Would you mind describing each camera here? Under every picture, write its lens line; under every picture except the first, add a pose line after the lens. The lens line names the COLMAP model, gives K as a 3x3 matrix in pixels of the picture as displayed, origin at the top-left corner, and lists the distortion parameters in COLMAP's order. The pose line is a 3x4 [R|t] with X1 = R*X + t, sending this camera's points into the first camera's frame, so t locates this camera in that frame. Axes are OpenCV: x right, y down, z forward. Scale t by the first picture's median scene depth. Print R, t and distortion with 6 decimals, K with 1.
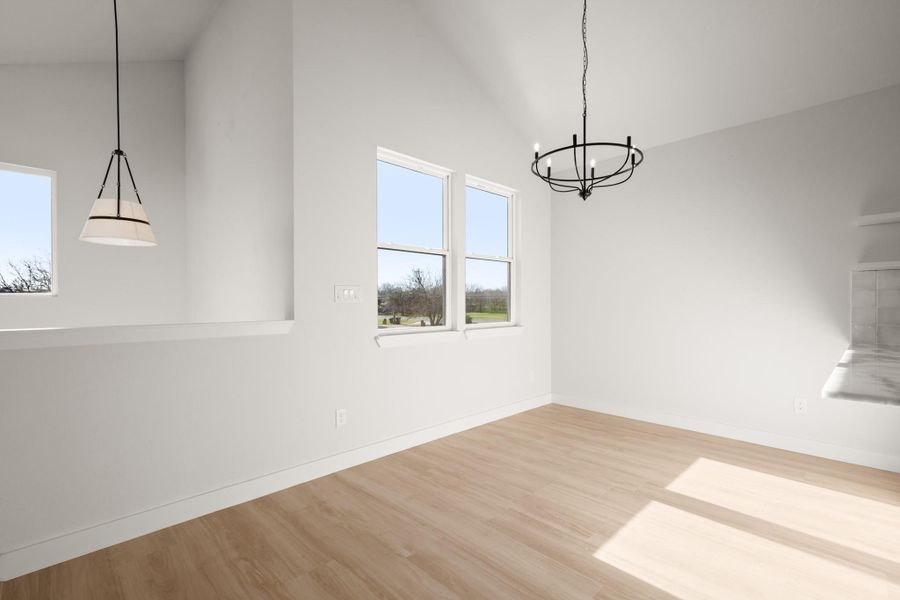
lens RADIAL K [[409.3, 0, 456.0], [0, 409.3, 305.1], [0, 0, 1]] dist [0.011947, 0.000007]
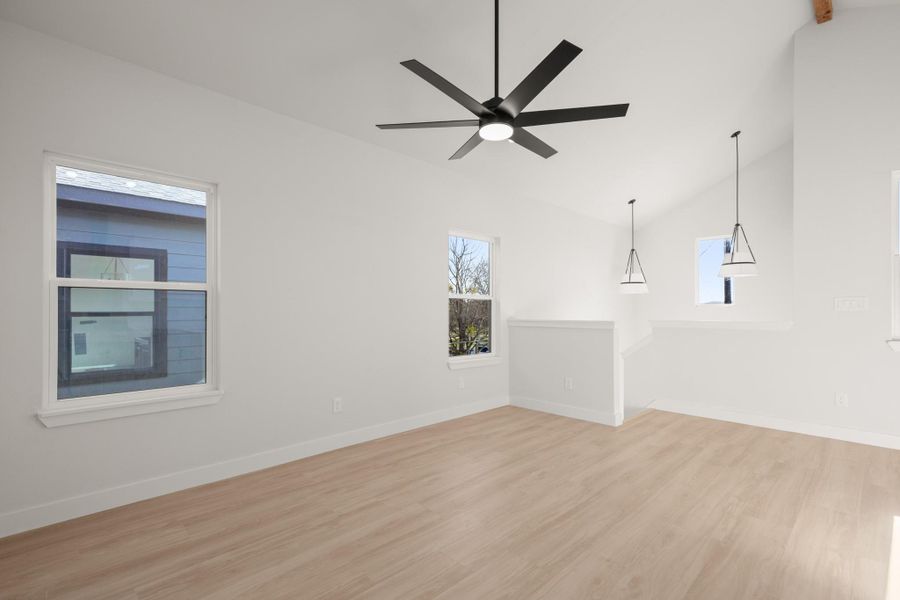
lens RADIAL K [[411.6, 0, 437.3], [0, 411.6, 309.0], [0, 0, 1]] dist [-0.019200, 0.000134]
pose [[-0.050557, -0.000674, -0.998721, 1.033311], [-0.004368, 0.999990, -0.000454, -0.003562], [0.998712, 0.004339, -0.050560, -0.201648]]
